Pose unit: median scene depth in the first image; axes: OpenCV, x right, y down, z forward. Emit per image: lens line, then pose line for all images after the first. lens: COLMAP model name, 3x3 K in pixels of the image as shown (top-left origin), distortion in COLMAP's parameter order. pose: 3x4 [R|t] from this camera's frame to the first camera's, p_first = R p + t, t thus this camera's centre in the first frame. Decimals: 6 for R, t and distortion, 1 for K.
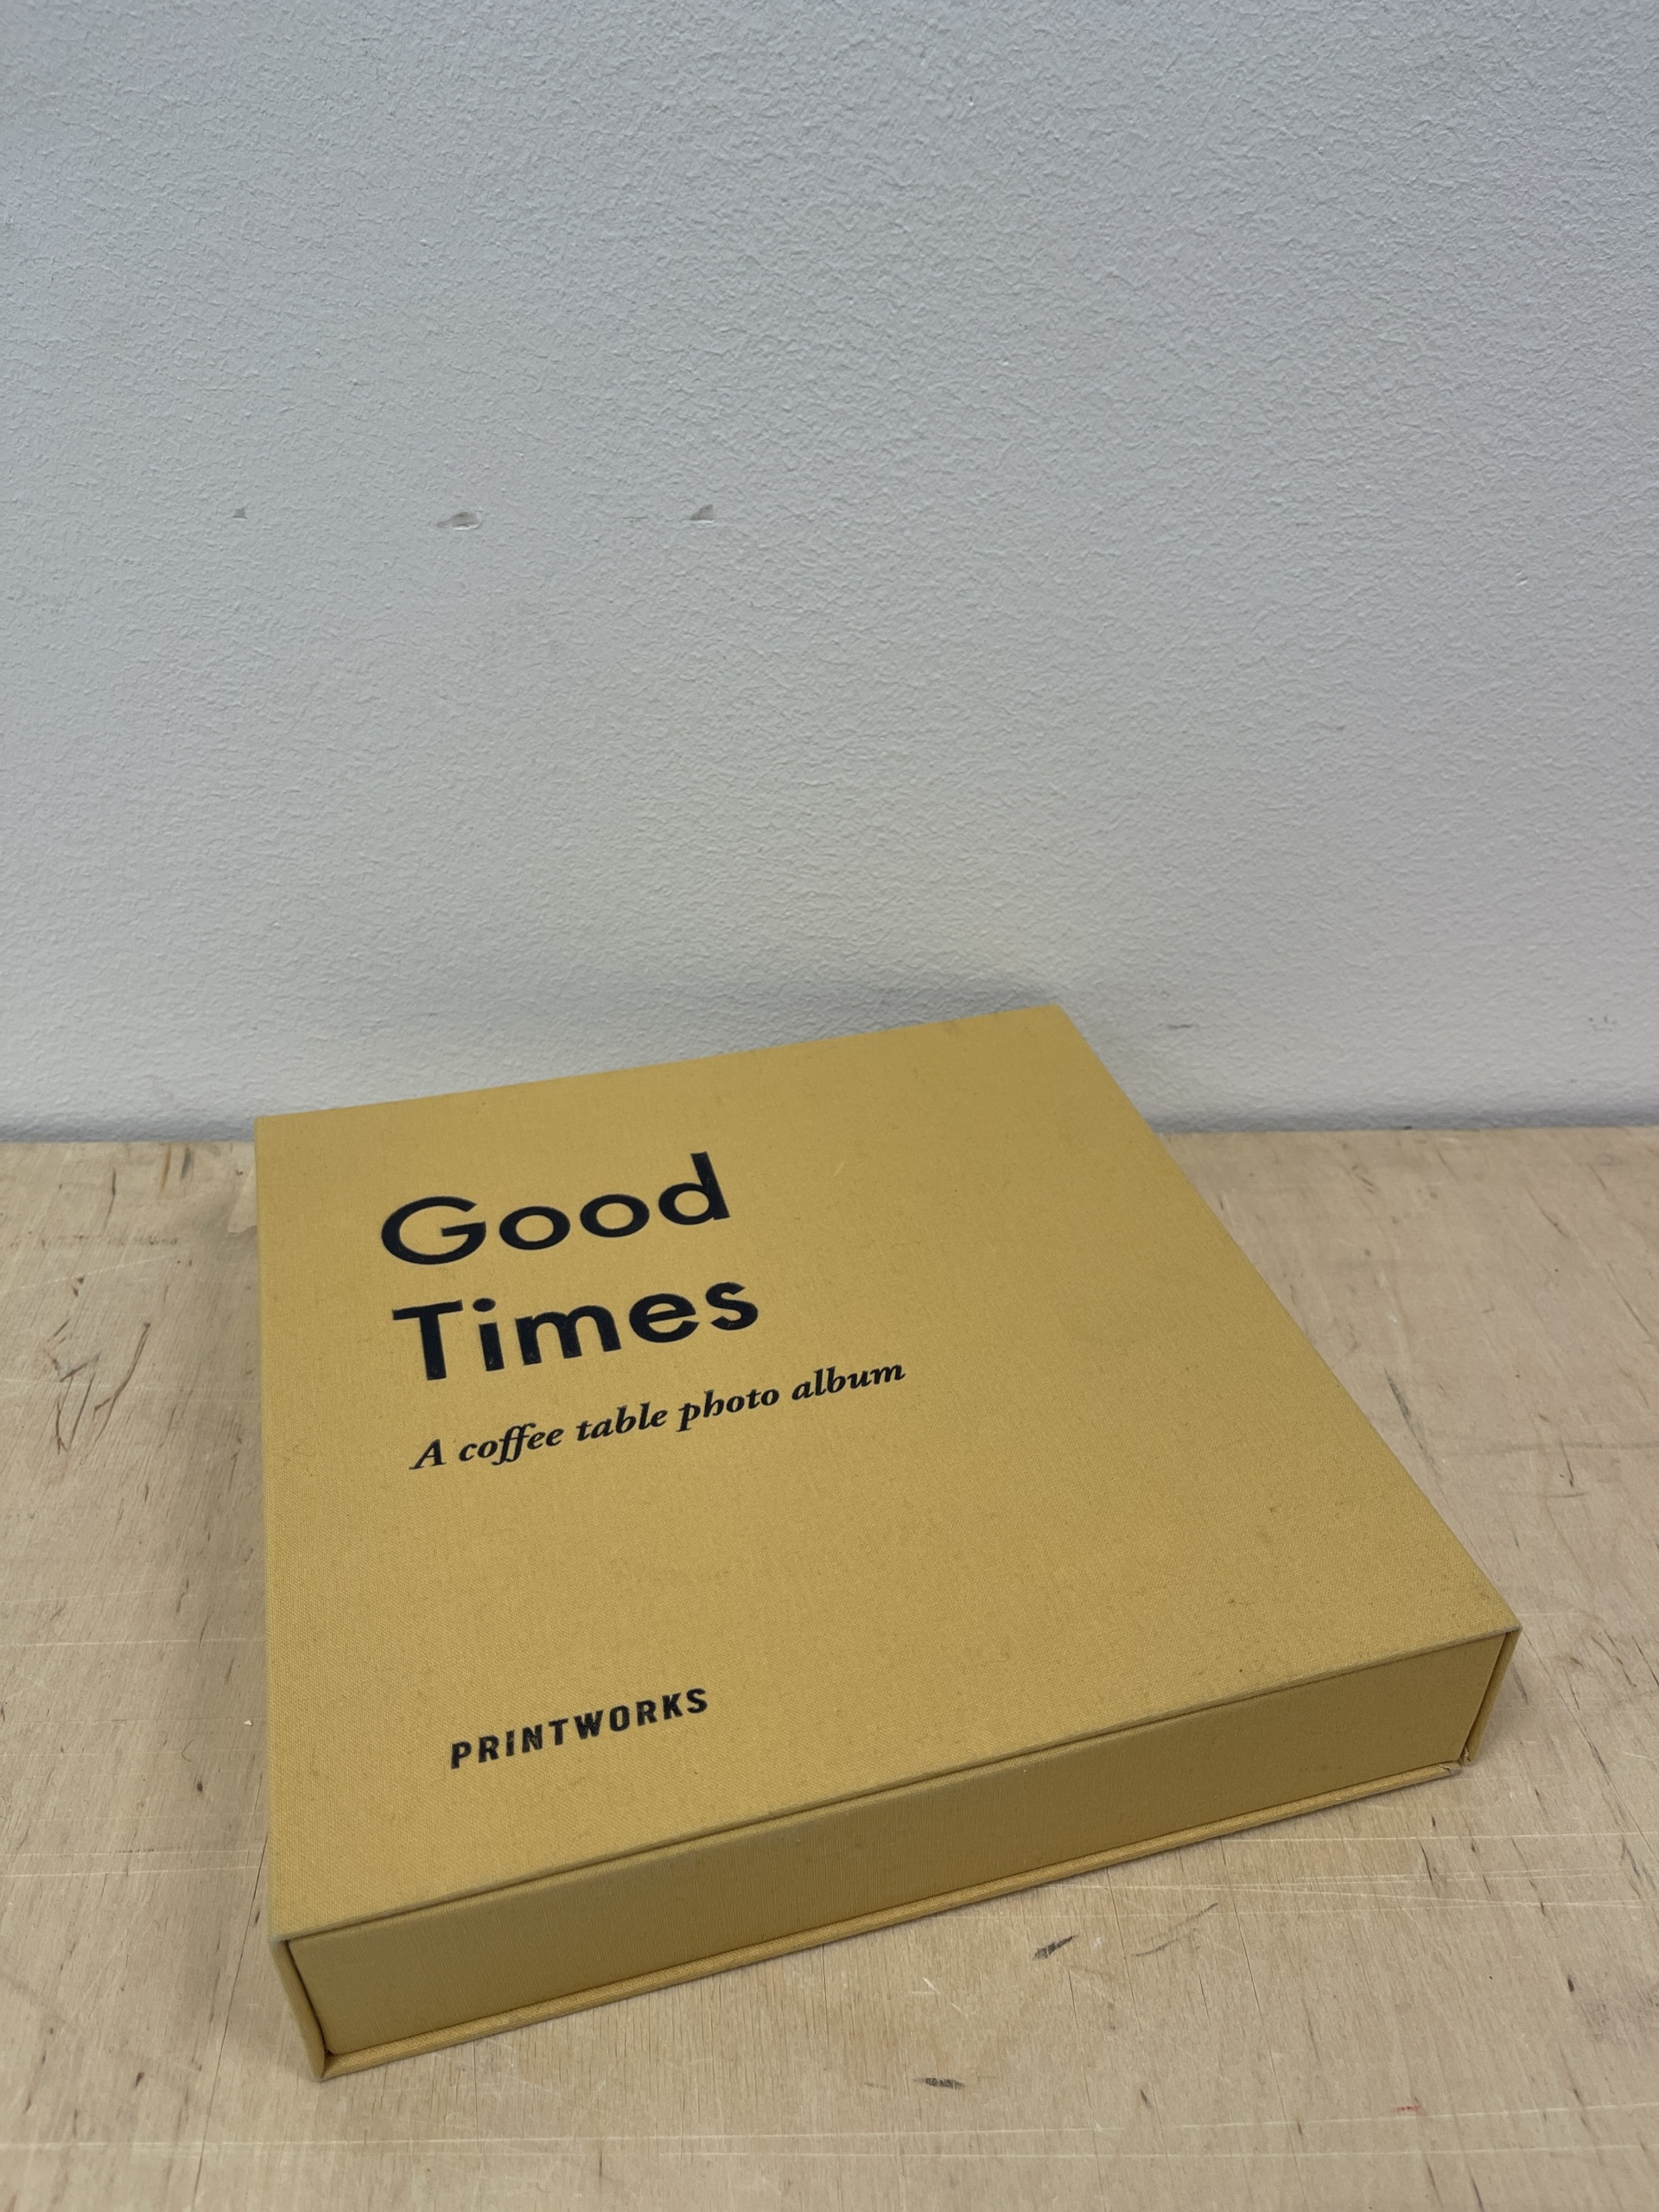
lens RADIAL K [[1787.5, 0, 812.2], [0, 1787.5, 1127.4], [0, 0, 1]] dist [0.099565, -0.161141]
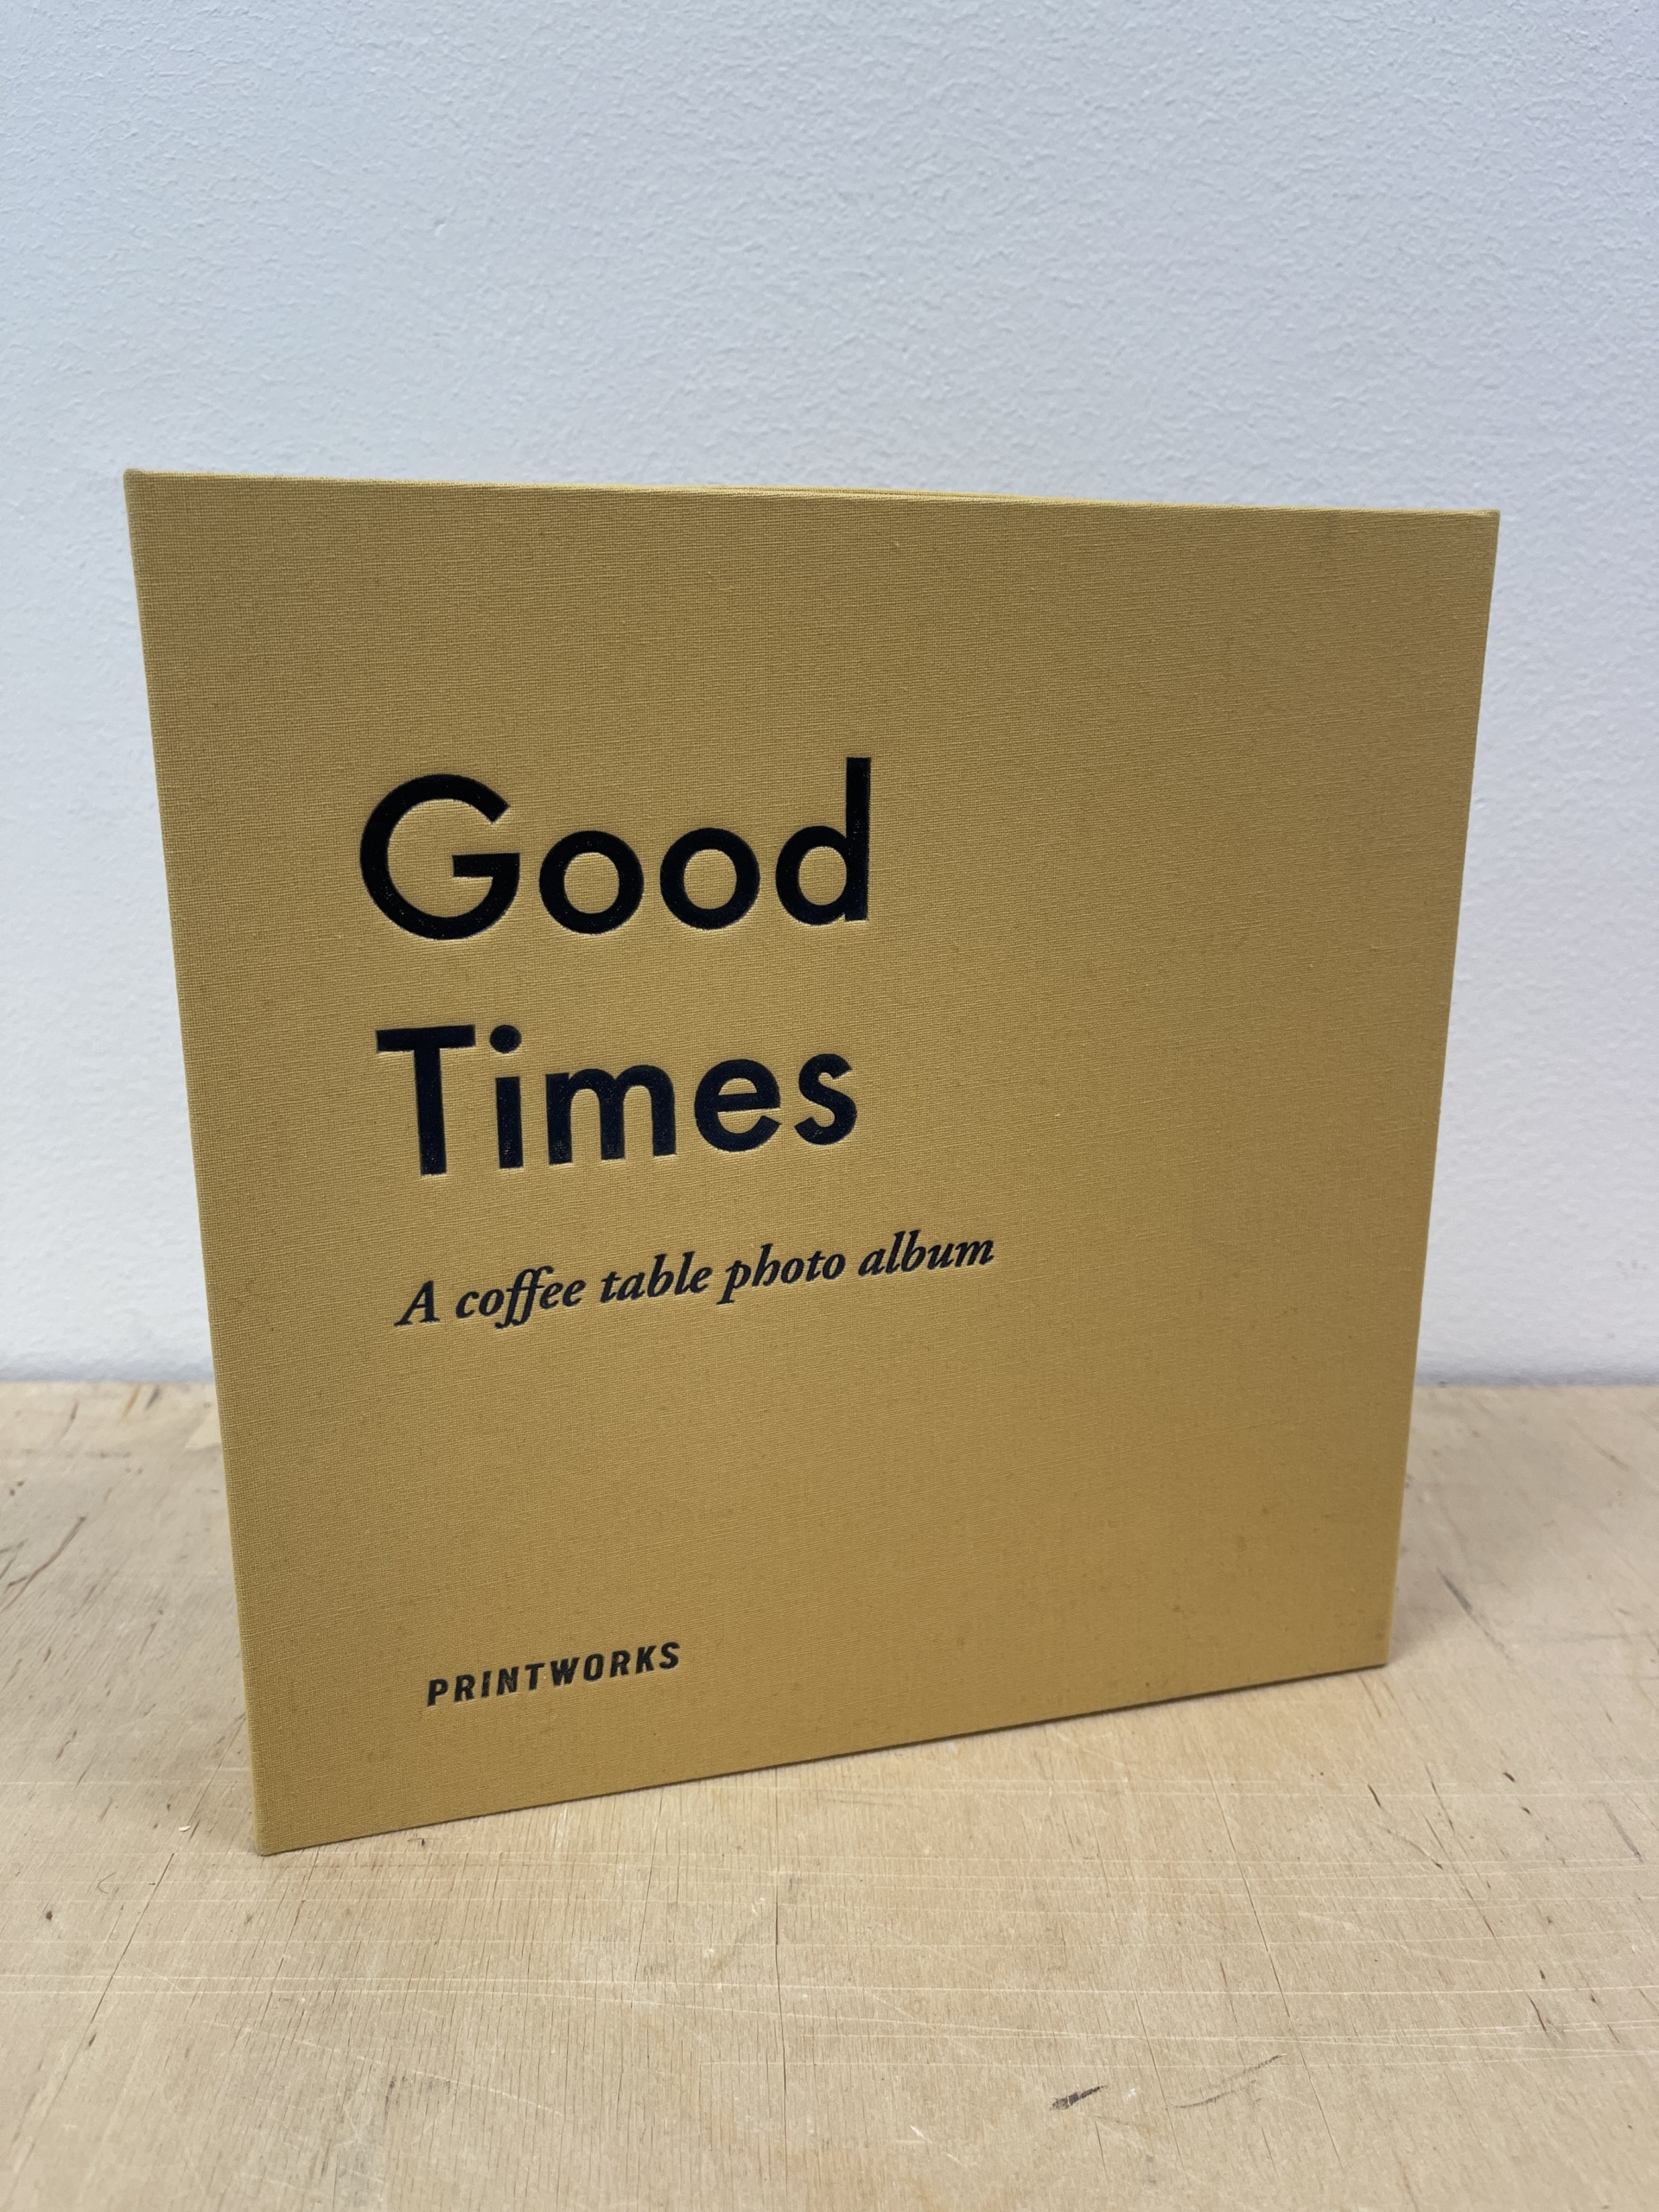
lens RADIAL K [[1787.5, 0, 806.0], [0, 1787.5, 1108.0], [0, 0, 1]] dist [0.099565, -0.161141]
pose [[0.999651, 0.005807, -0.025785, 0.029386], [-0.015072, 0.926647, -0.375631, 0.312412], [0.021713, 0.375889, 0.926410, 0.087922]]
